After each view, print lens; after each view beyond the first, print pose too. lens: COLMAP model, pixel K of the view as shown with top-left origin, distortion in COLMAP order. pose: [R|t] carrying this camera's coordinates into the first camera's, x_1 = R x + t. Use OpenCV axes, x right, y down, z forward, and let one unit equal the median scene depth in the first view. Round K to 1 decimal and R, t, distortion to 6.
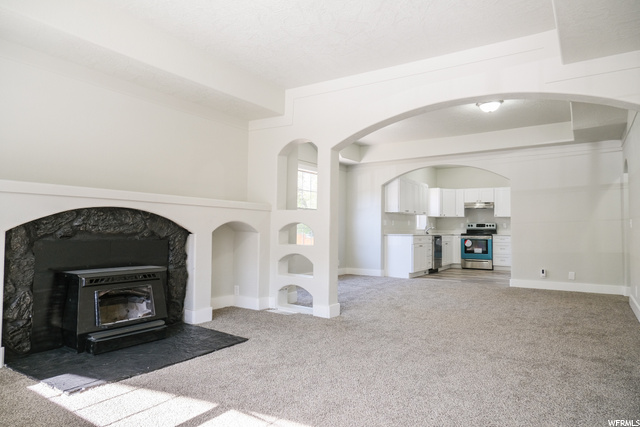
lens RADIAL K [[397.0, 0, 320.0], [0, 397.0, 213.5], [0, 0, 1]] dist [-0.021278, 0.003963]
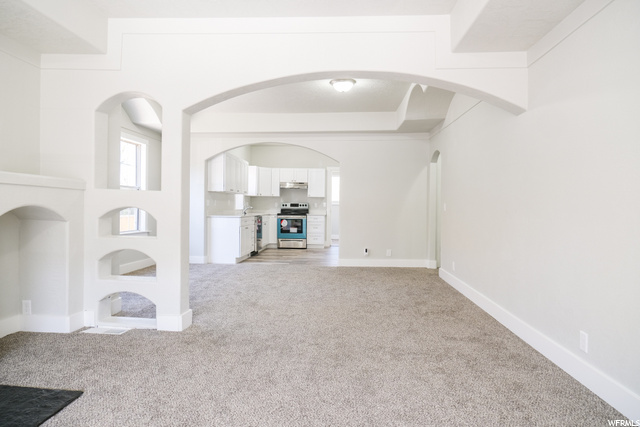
lens RADIAL K [[397.0, 0, 320.0], [0, 397.0, 213.5], [0, 0, 1]] dist [-0.021278, 0.003963]
pose [[0.860844, -0.008717, 0.508794, -0.074027], [-0.022204, 0.998258, 0.054670, -0.007472], [-0.508384, -0.058360, 0.859151, 0.115375]]
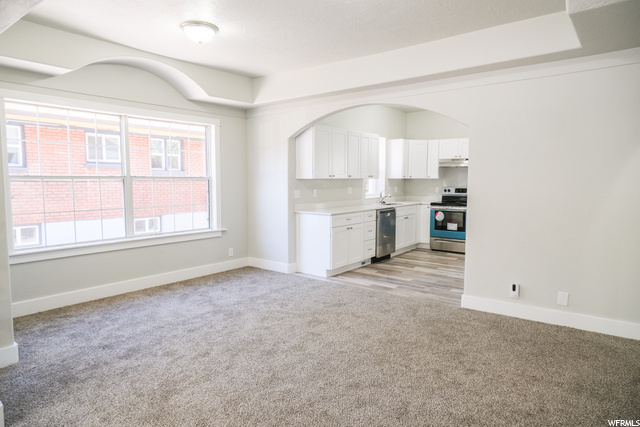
lens RADIAL K [[397.0, 0, 320.0], [0, 397.0, 213.5], [0, 0, 1]] dist [-0.021278, 0.003963]
pose [[0.997630, -0.003611, -0.068708, 0.259808], [0.012391, 0.991724, 0.127788, -0.031569], [0.067678, -0.128337, 0.989419, 0.339478]]
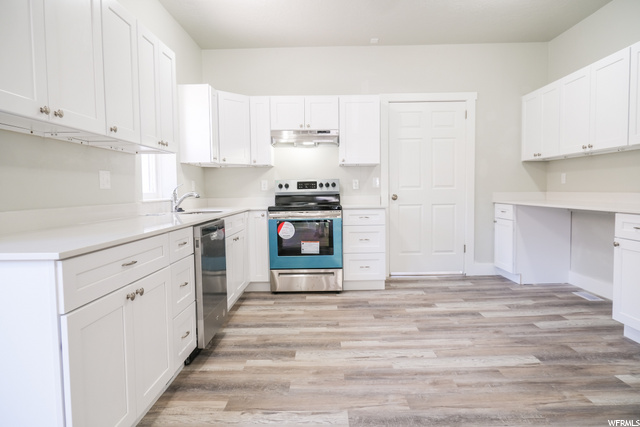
lens RADIAL K [[397.0, 0, 320.0], [0, 397.0, 213.5], [0, 0, 1]] dist [-0.021278, 0.003963]
pose [[0.838471, -0.054494, 0.542214, 0.236408], [0.002385, 0.995345, 0.096347, 0.024850], [-0.544940, -0.079491, 0.834698, 0.818880]]
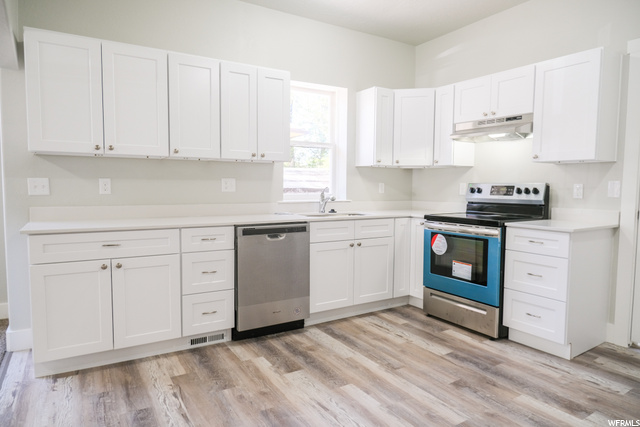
lens RADIAL K [[397.0, 0, 320.0], [0, 397.0, 213.5], [0, 0, 1]] dist [-0.021278, 0.003963]
pose [[0.910414, 0.026291, -0.412863, 0.529248], [0.017592, 0.994615, 0.102130, 0.016821], [0.413325, -0.100244, 0.905049, 0.831845]]
